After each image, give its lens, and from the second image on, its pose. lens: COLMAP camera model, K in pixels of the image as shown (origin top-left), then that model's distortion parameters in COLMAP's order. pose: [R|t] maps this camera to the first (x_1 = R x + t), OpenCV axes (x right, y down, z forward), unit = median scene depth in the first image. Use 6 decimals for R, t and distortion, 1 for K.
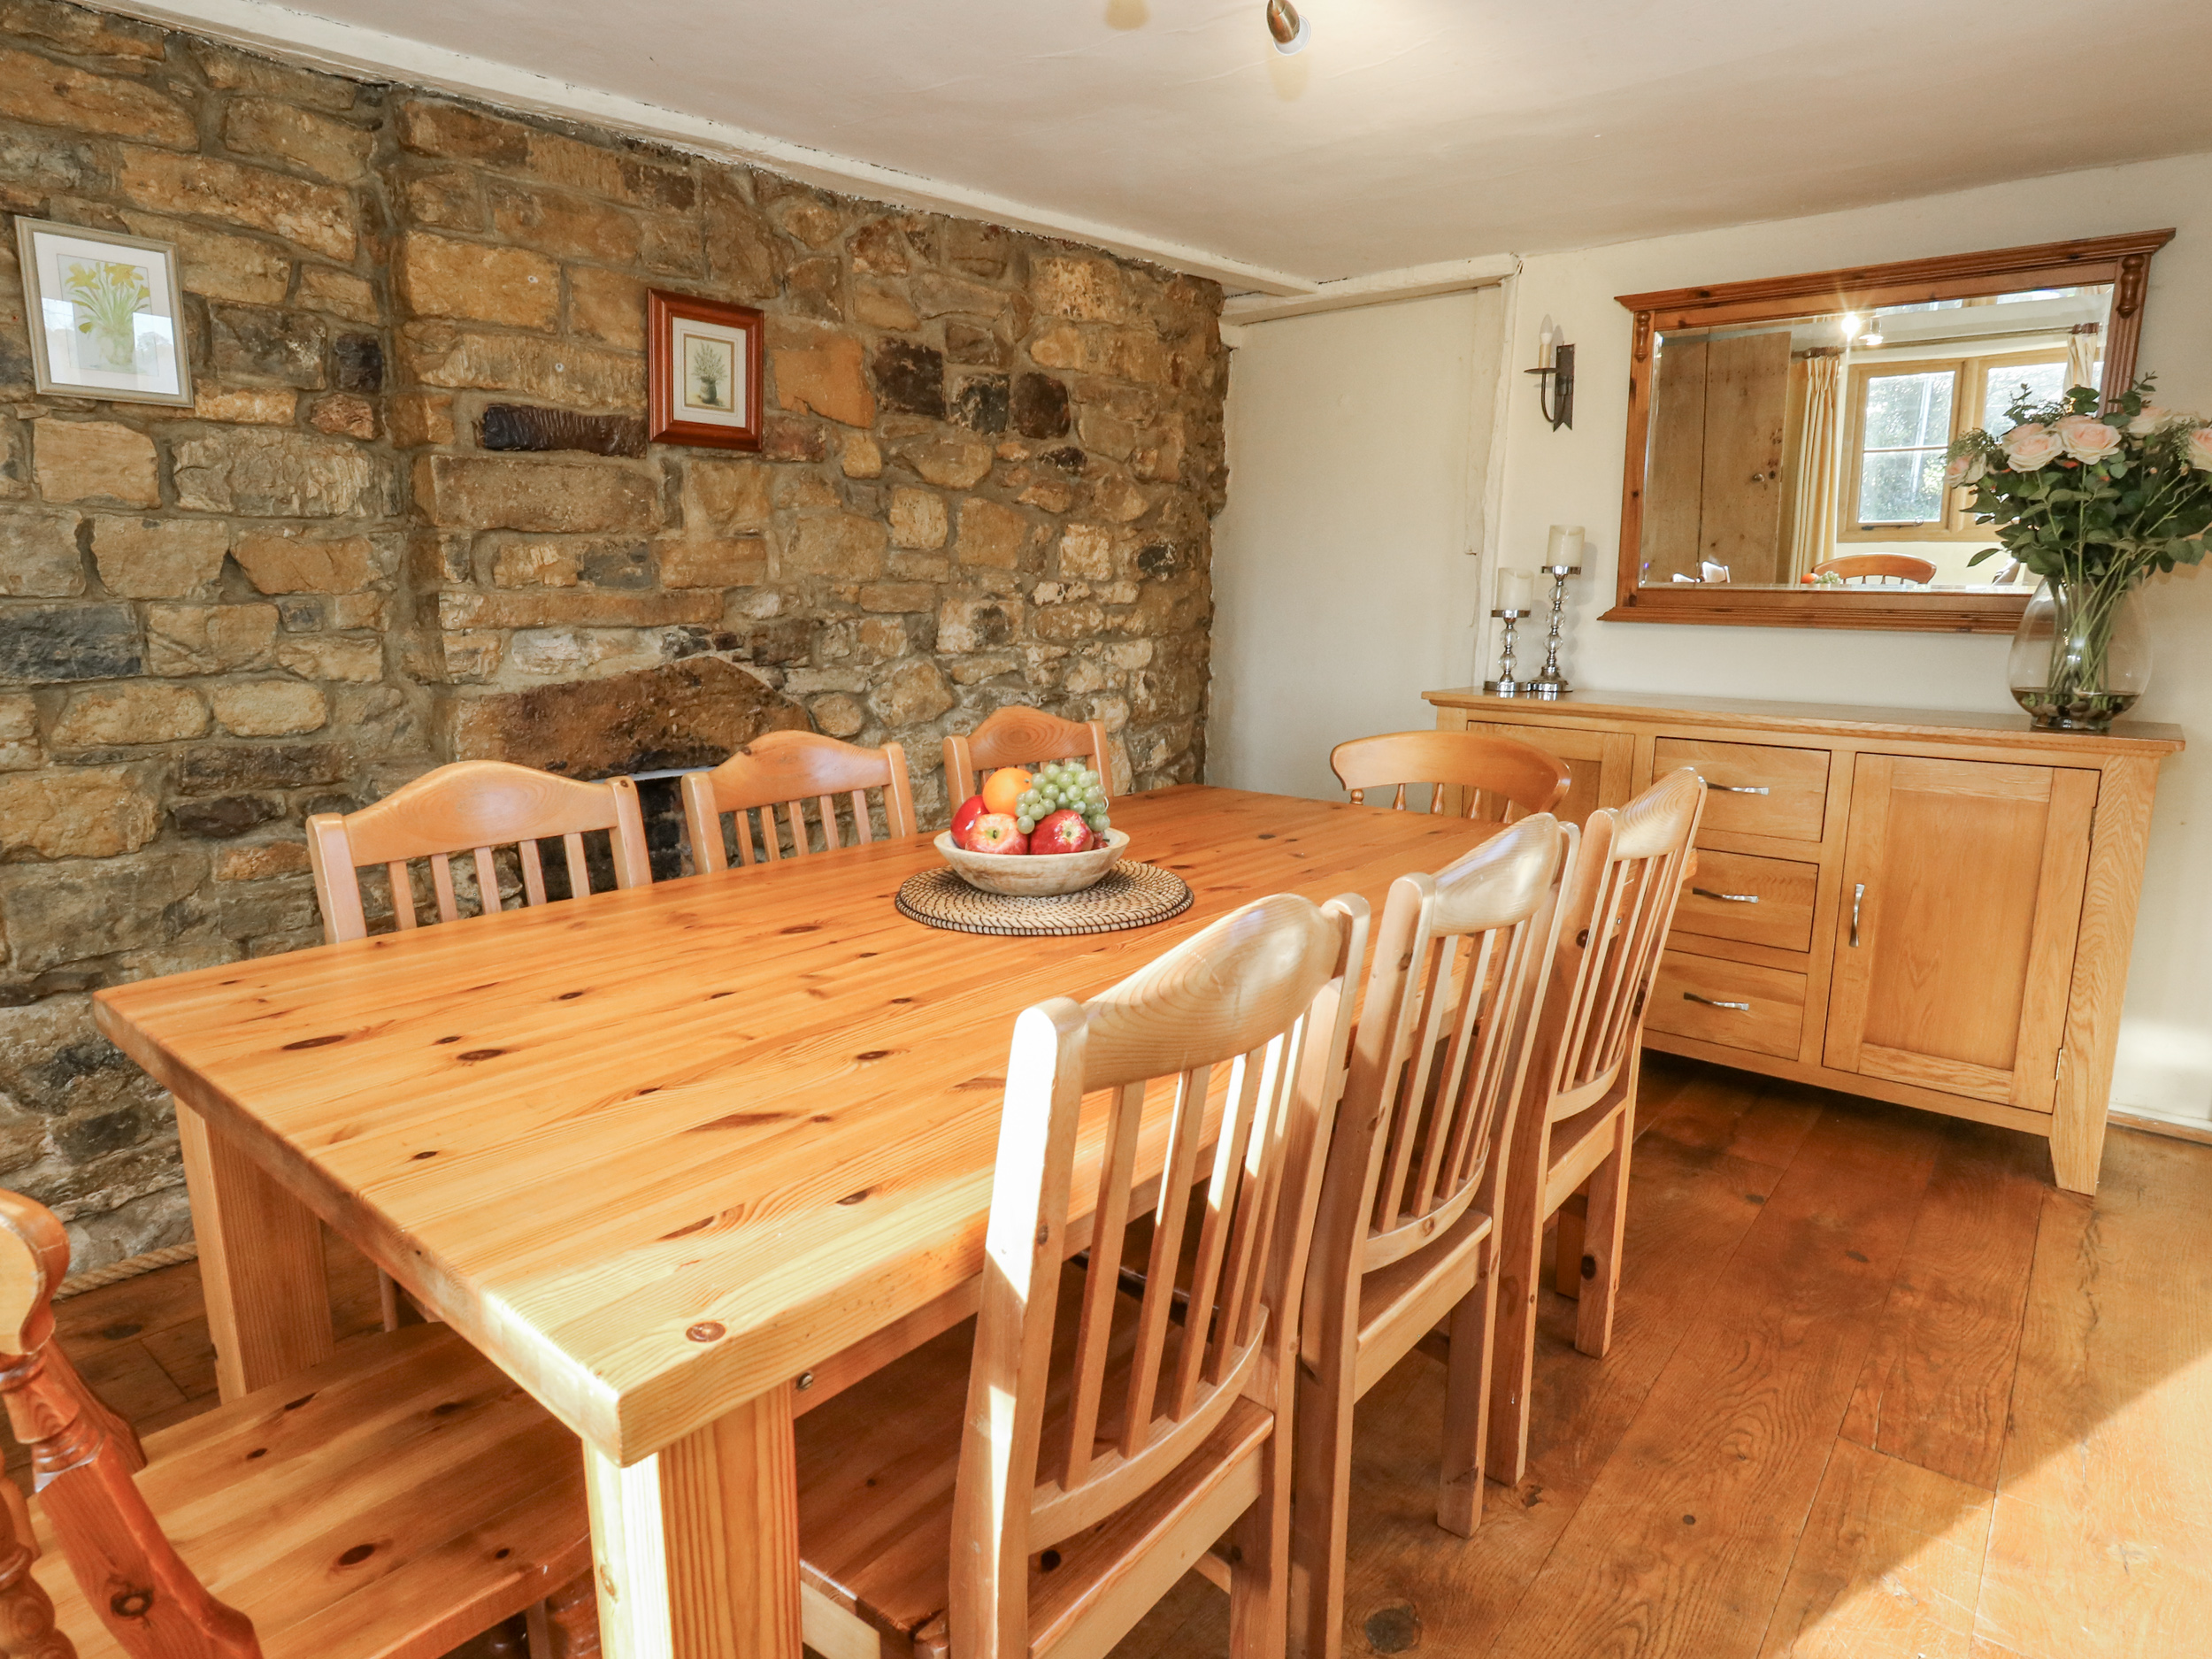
lens RADIAL K [[1237.2, 0, 1150.9], [0, 1237.2, 826.6], [0, 0, 1]] dist [-0.005780, -0.001610]
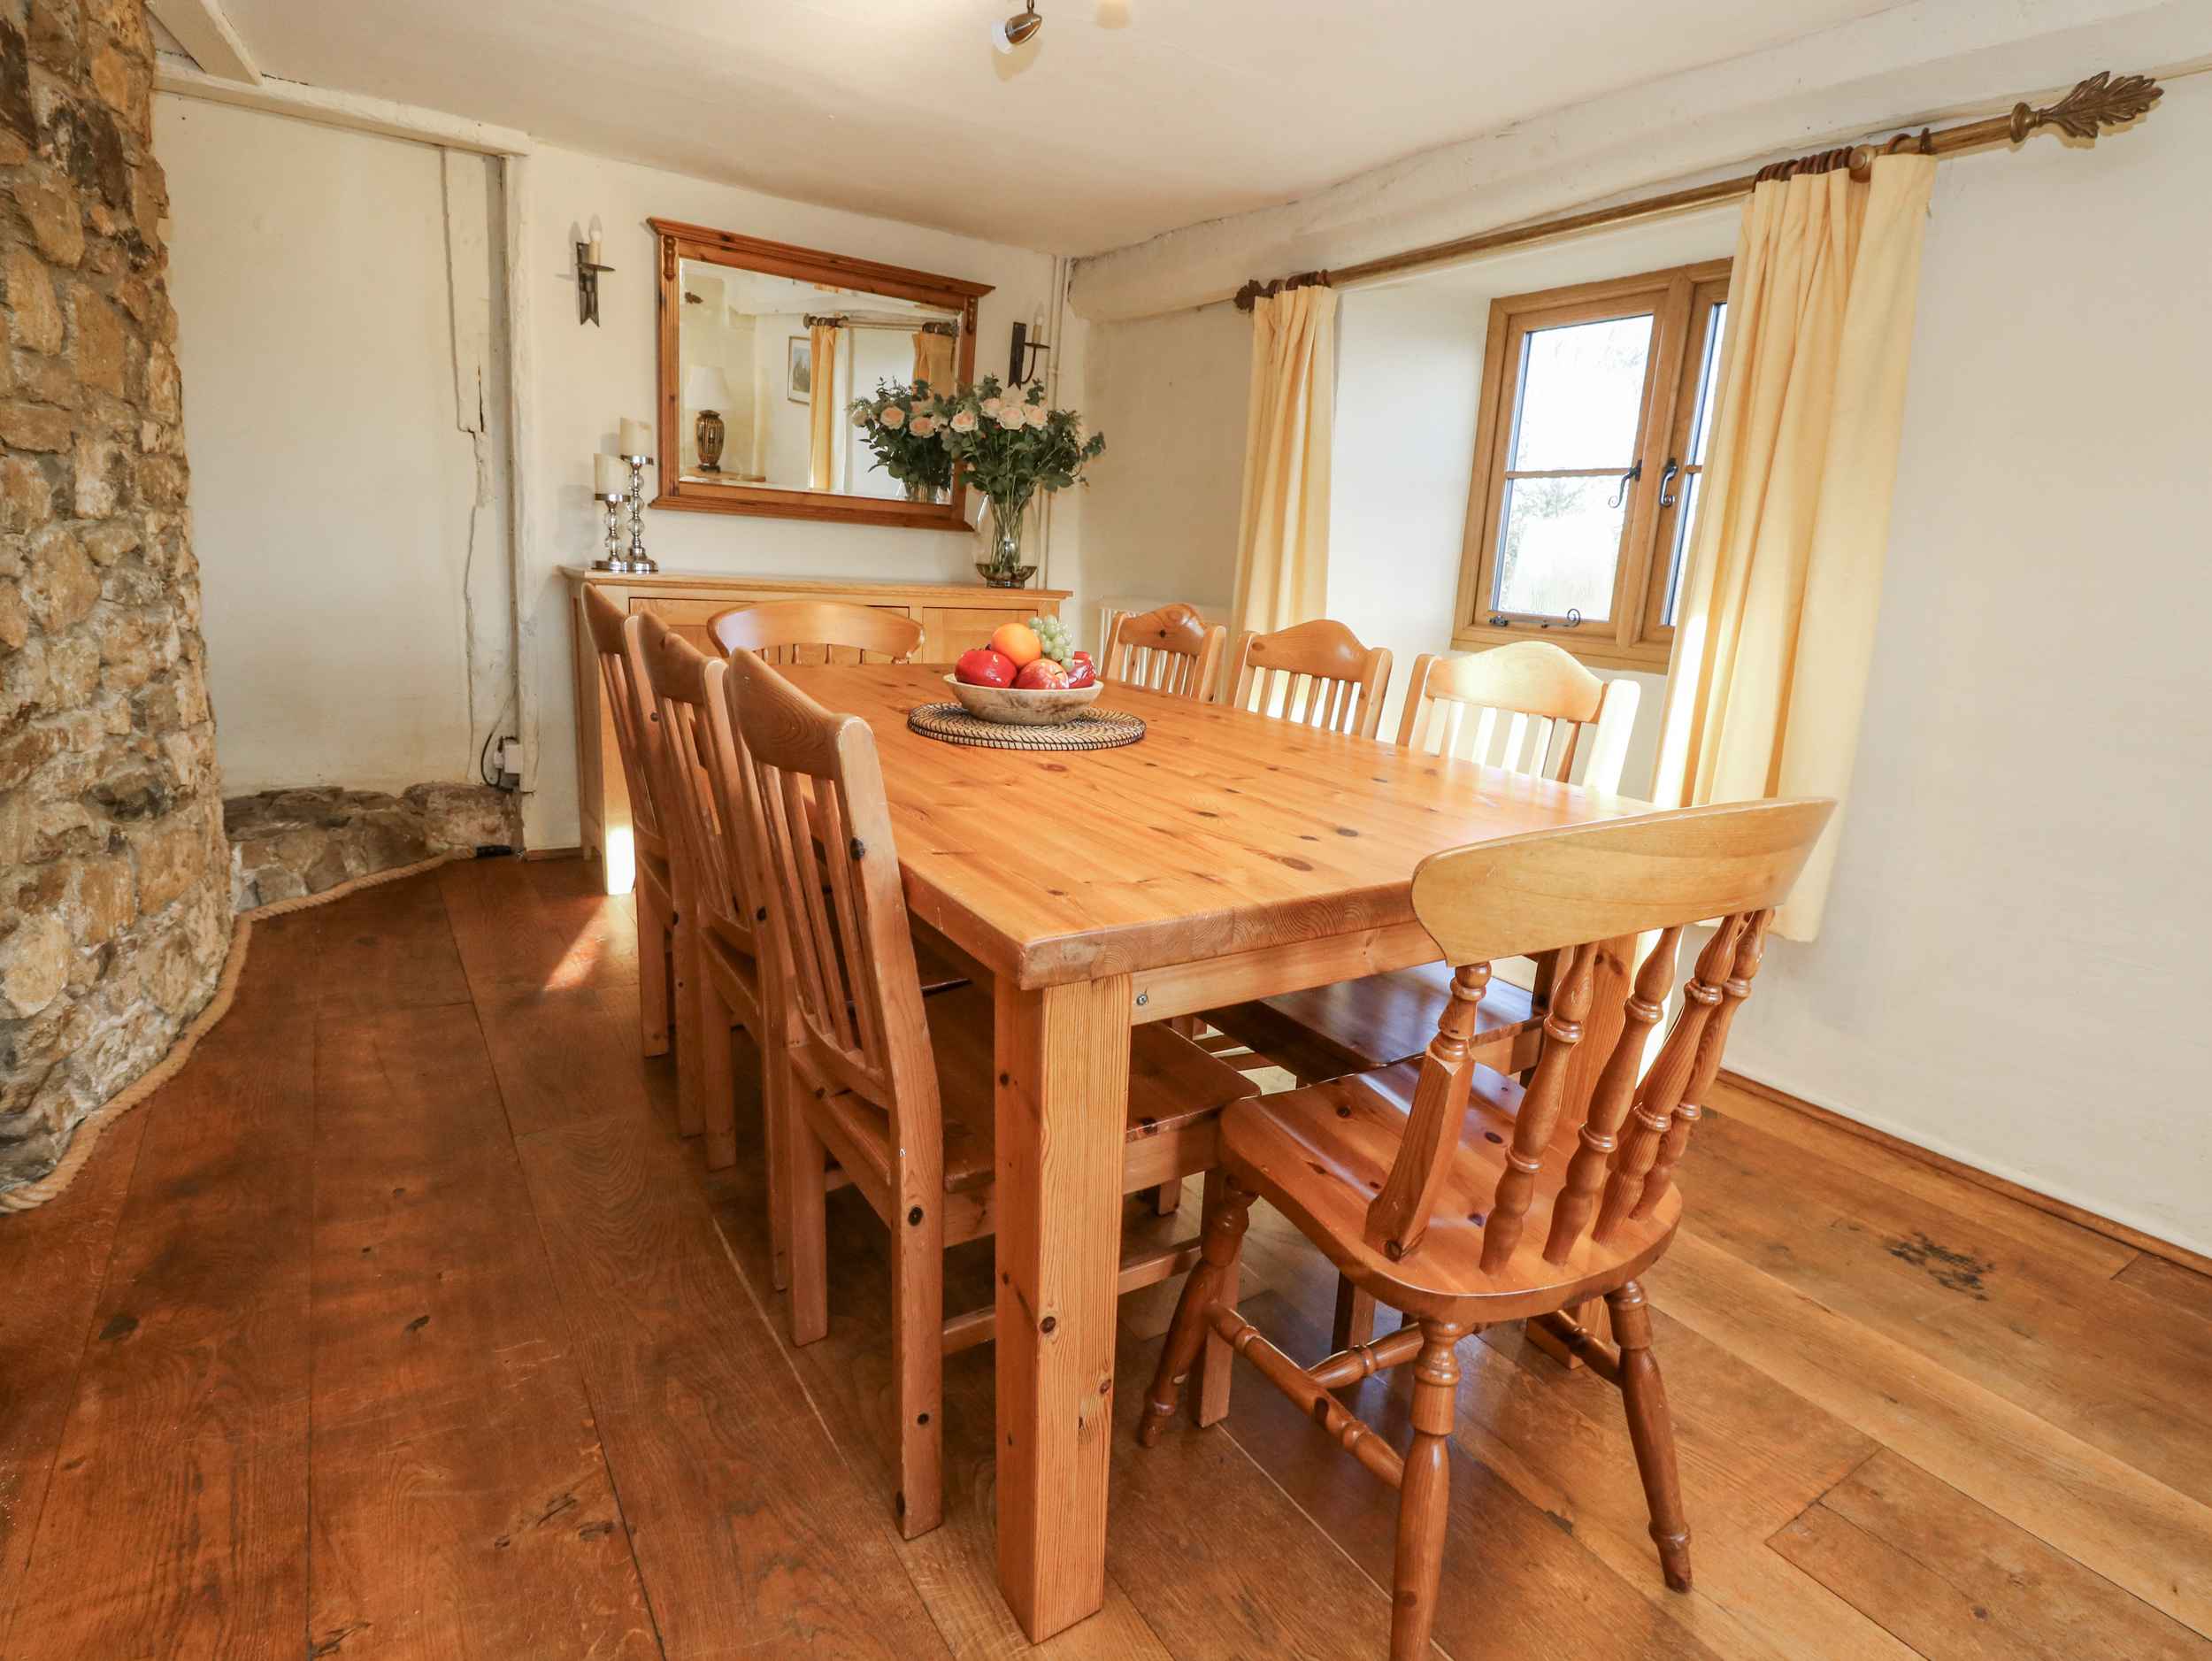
lens RADIAL K [[1164.5, 0, 1106.0], [0, 1164.5, 830.5], [0, 0, 1]] dist [-0.001200, 0.000108]
pose [[0.324219, -0.213797, 0.921506, -0.588765], [0.121140, 0.975489, 0.183700, -0.023100], [-0.938194, 0.052073, 0.342171, 0.266465]]
